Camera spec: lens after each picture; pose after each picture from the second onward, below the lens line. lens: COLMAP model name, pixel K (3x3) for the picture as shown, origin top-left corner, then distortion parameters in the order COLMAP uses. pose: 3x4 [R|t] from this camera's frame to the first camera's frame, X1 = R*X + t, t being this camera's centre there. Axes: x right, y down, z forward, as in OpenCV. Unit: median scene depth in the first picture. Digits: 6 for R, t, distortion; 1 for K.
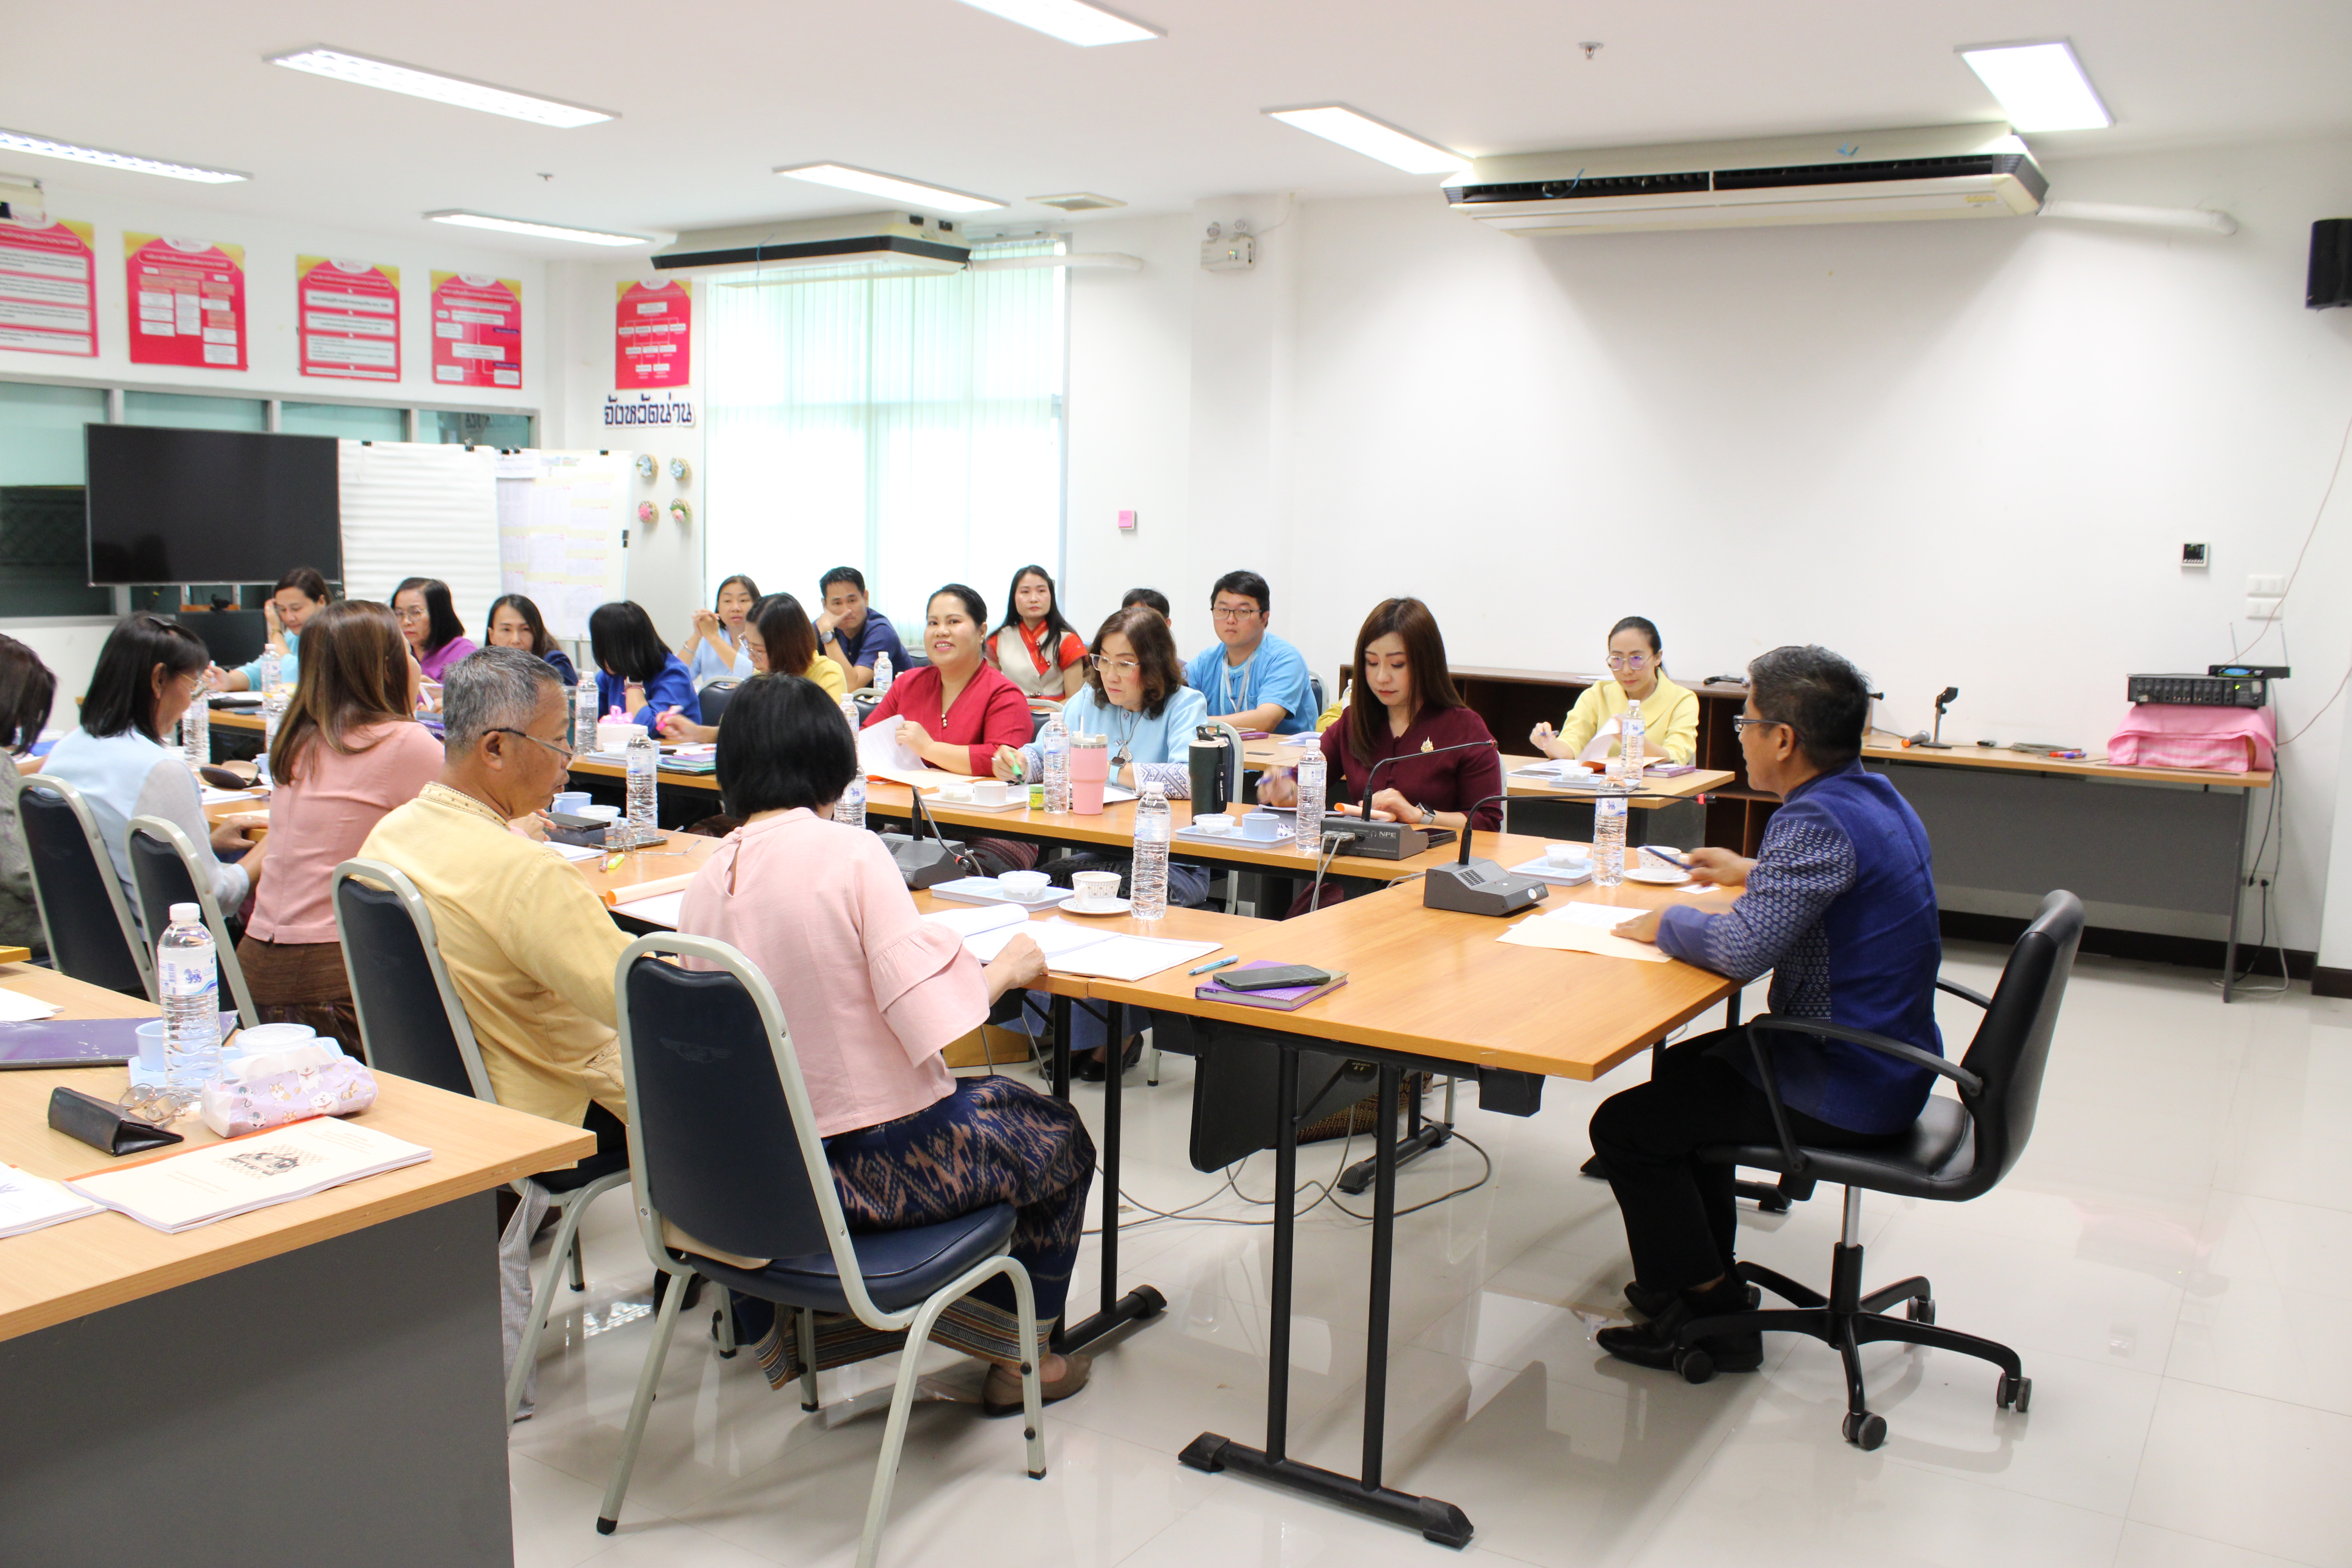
lens RADIAL K [[1972.5, 0, 1090.3], [0, 1972.5, 813.4], [0, 0, 1]] dist [-0.131785, 0.099323]
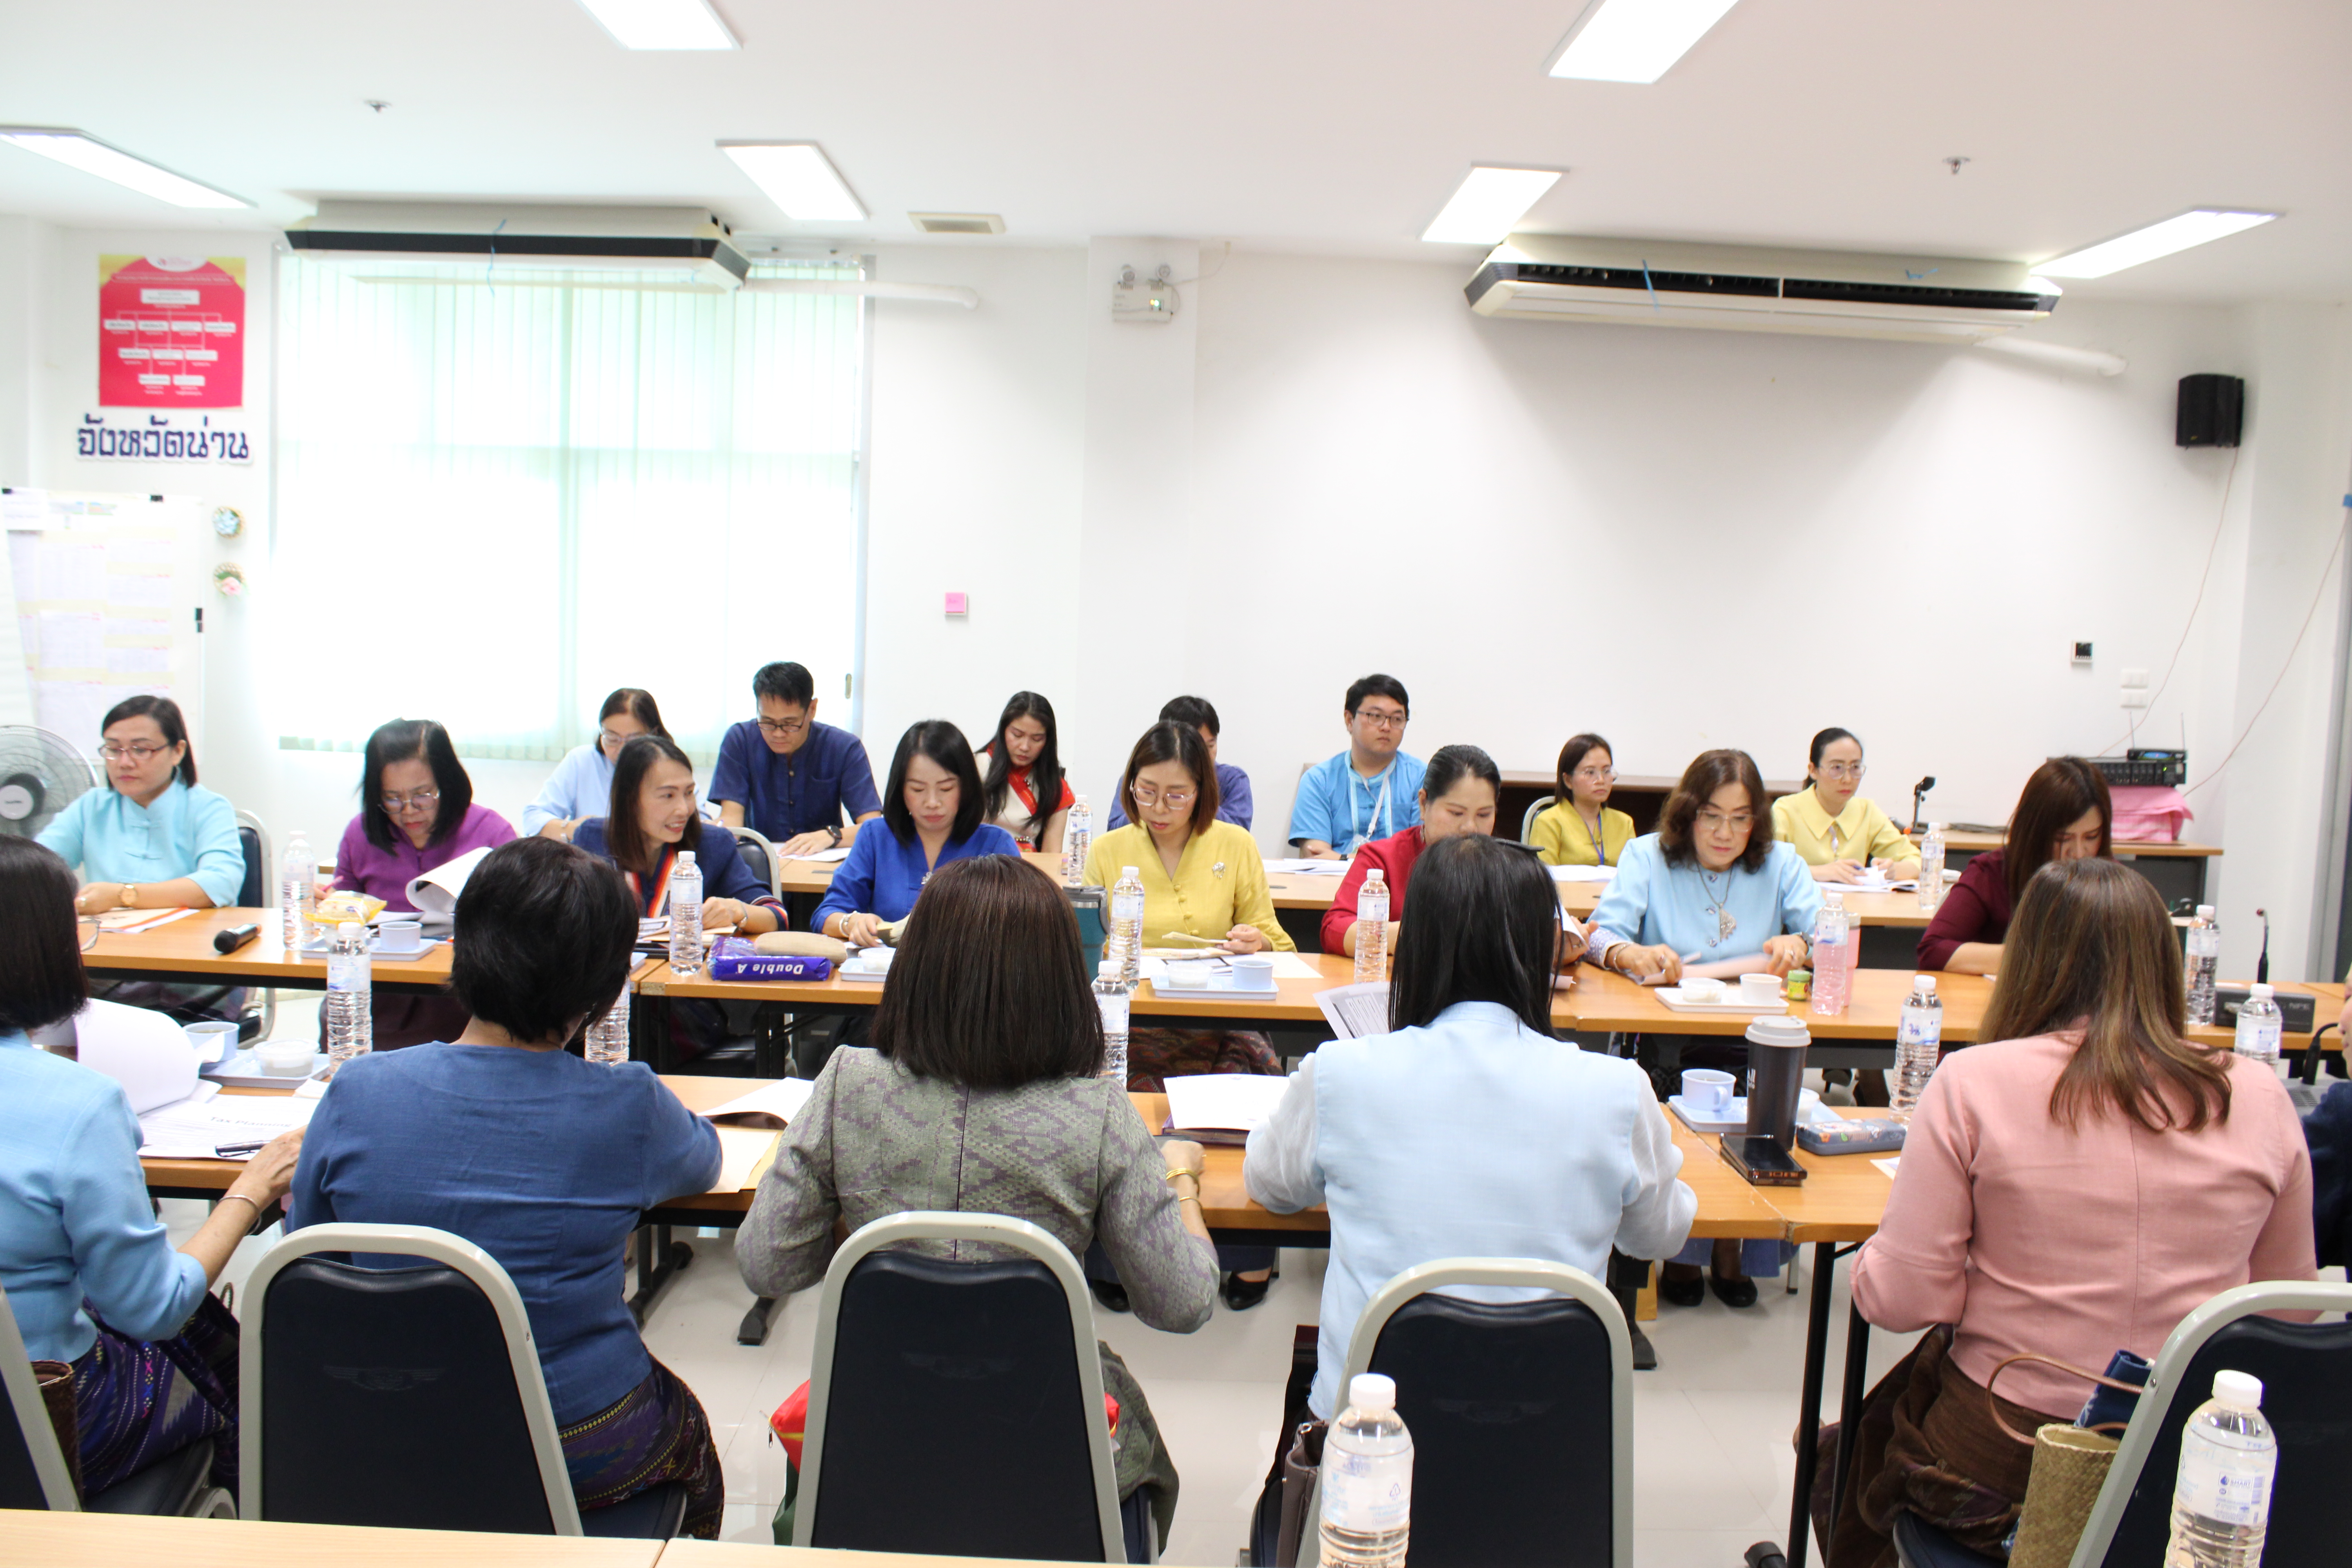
lens RADIAL K [[1972.5, 0, 1184.4], [0, 1972.5, 779.0], [0, 0, 1]] dist [-0.131785, 0.099323]
pose [[0.826844, -0.044599, 0.560660, -0.373616], [0.063867, 0.997848, -0.014814, -0.055776], [-0.558793, 0.048057, 0.827914, 0.252377]]
